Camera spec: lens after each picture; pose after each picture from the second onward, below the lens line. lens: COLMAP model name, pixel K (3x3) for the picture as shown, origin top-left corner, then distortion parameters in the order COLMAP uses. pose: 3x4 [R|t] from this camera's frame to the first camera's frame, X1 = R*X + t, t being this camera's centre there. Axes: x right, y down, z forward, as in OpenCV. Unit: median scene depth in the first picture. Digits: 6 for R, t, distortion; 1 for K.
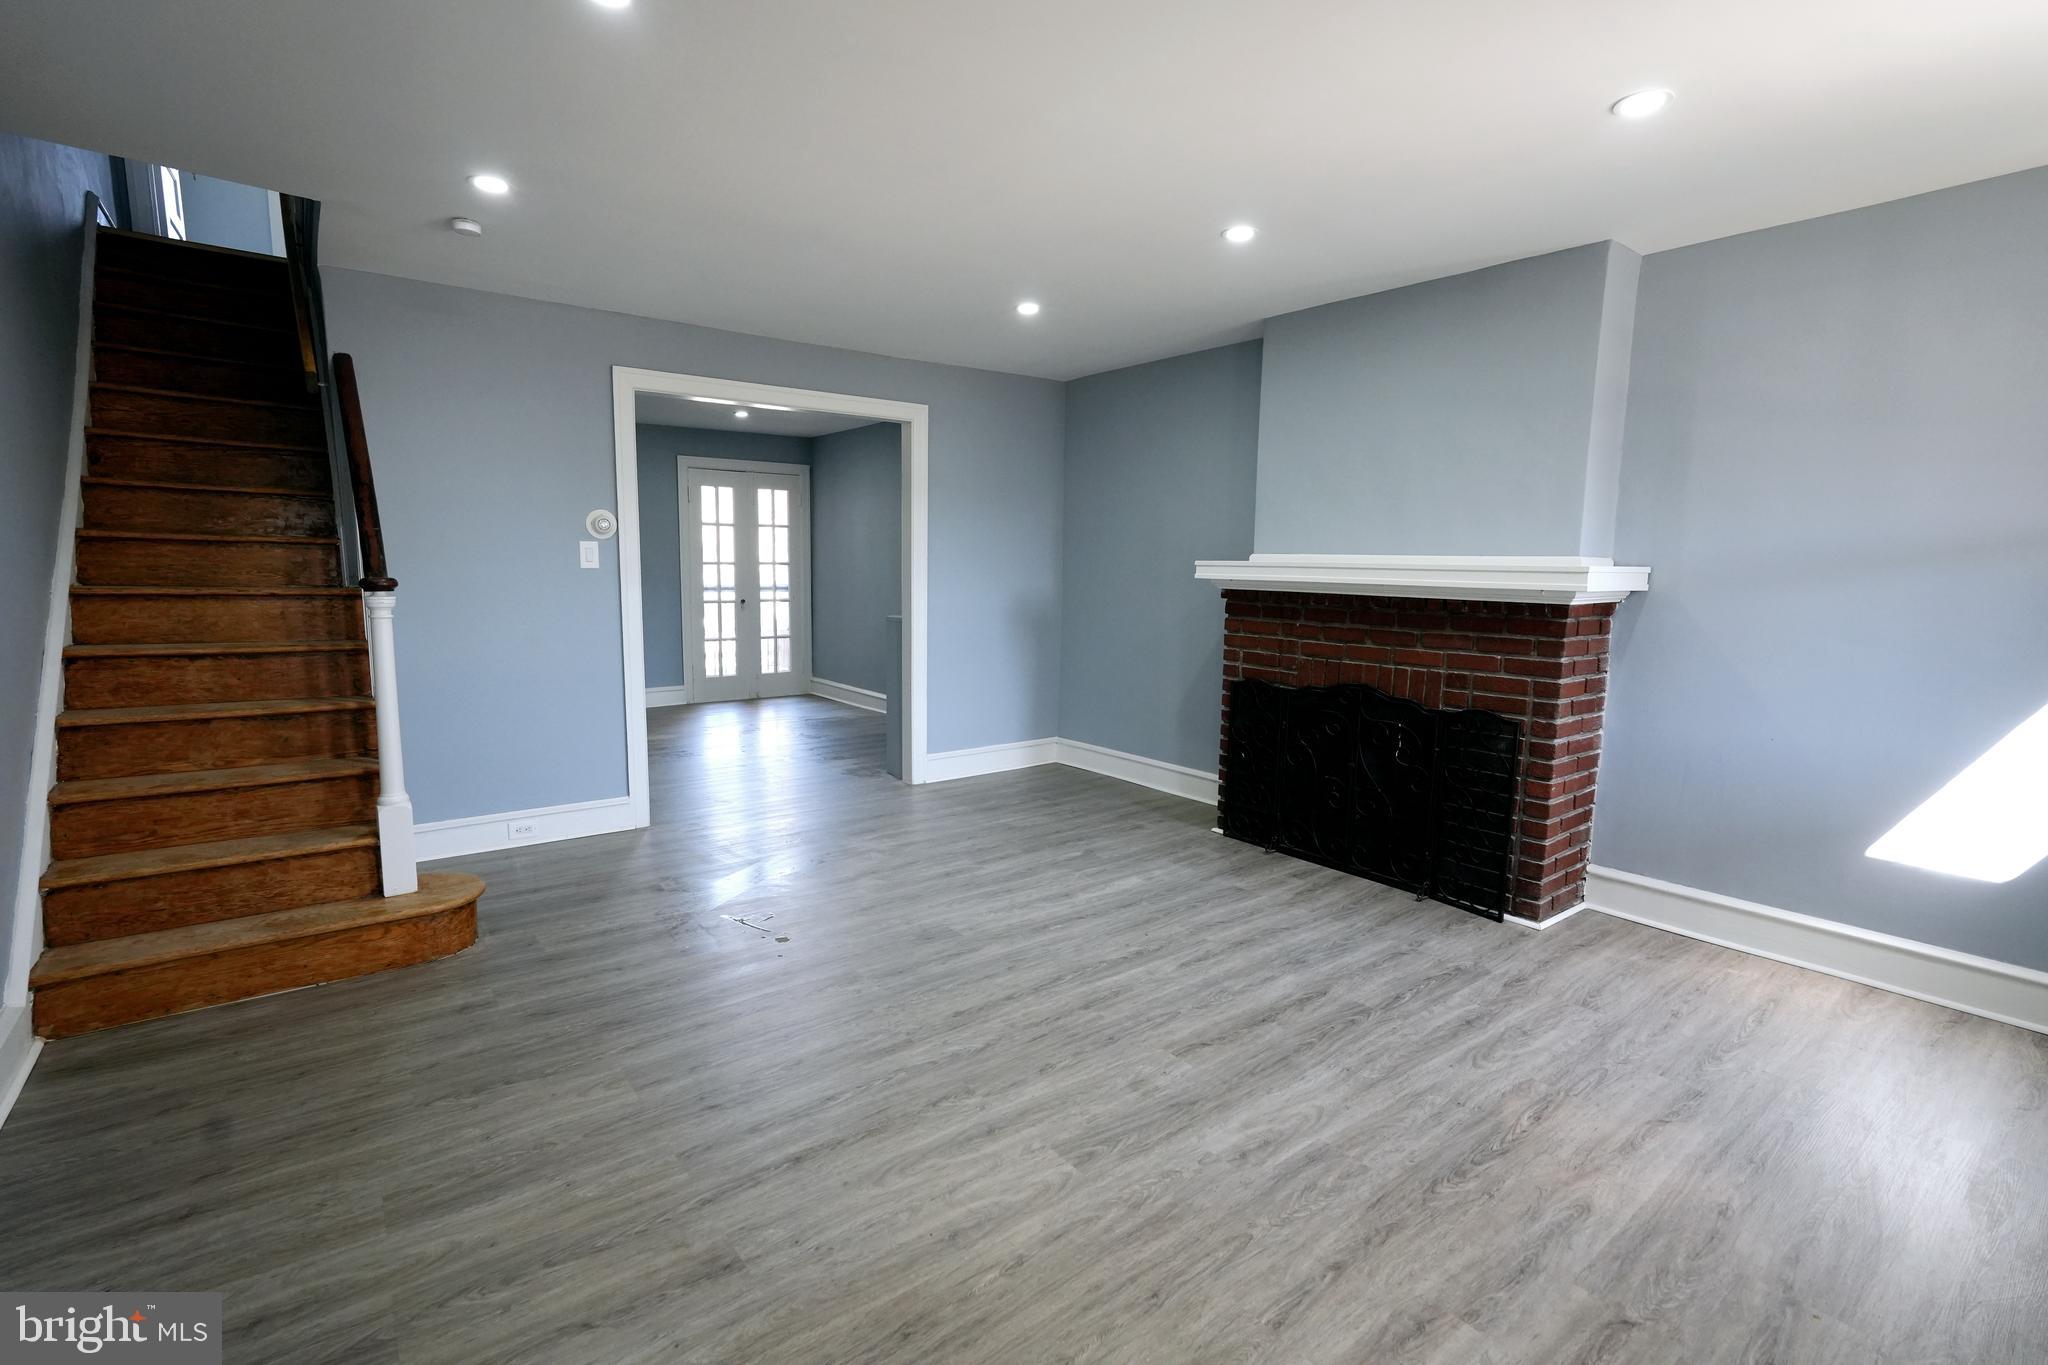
lens RADIAL K [[923.3, 0, 1024.0], [0, 923.3, 682.5], [0, 0, 1]] dist [-0.001959, -0.000198]
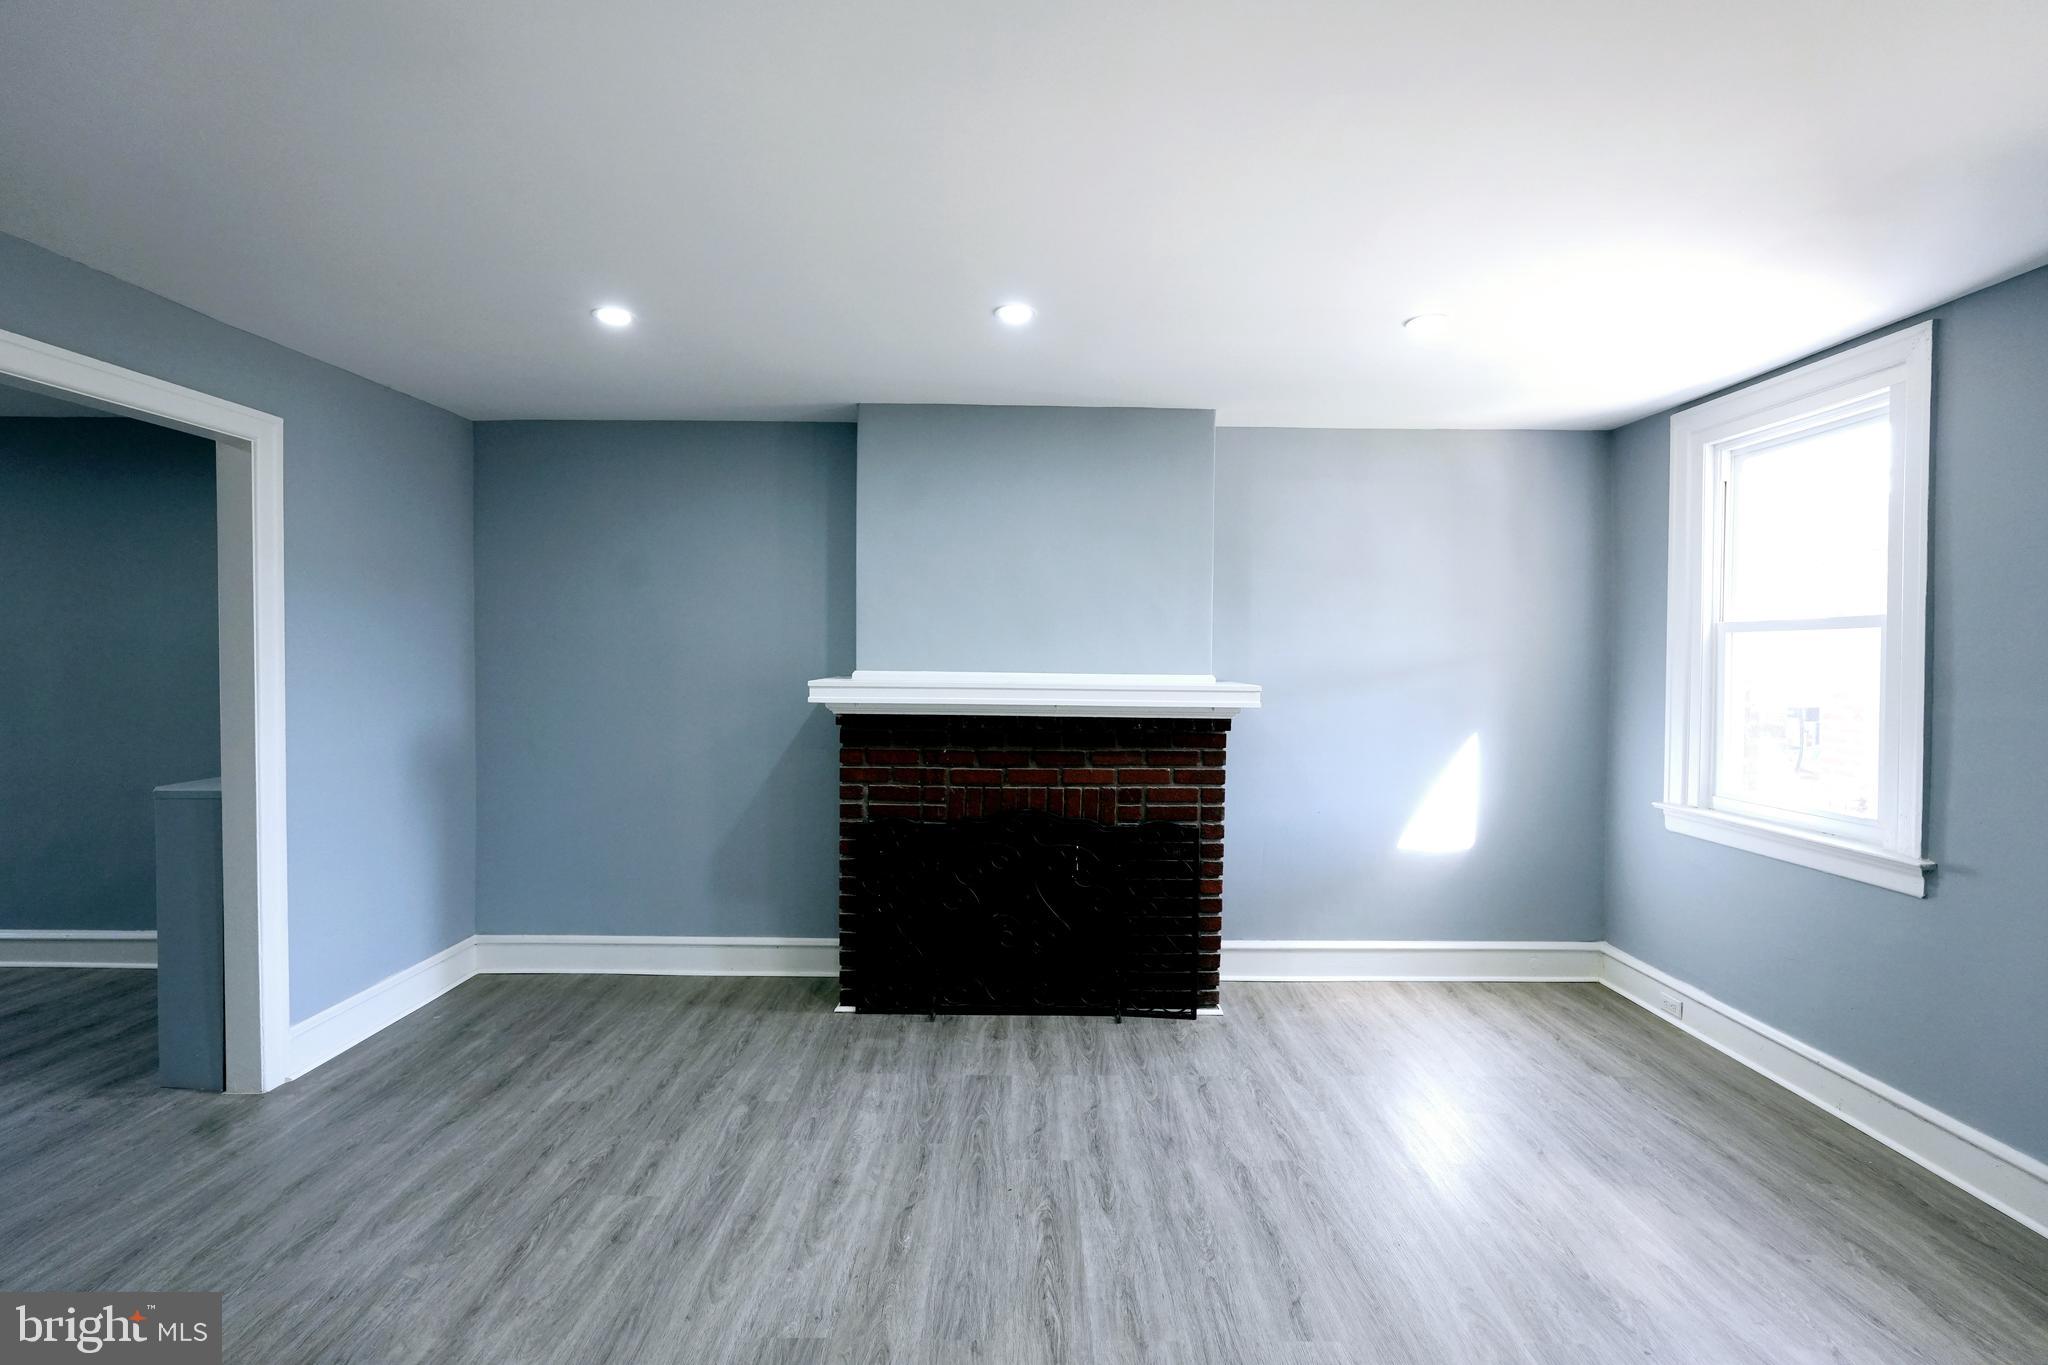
lens RADIAL K [[901.3, 0, 1082.1], [0, 901.3, 695.4], [0, 0, 1]] dist [-0.011174, 0.000155]
pose [[0.615965, -0.041205, 0.786695, -0.309817], [0.102478, 0.994337, -0.028157, -0.080233], [-0.781080, 0.097962, 0.616699, 0.366875]]
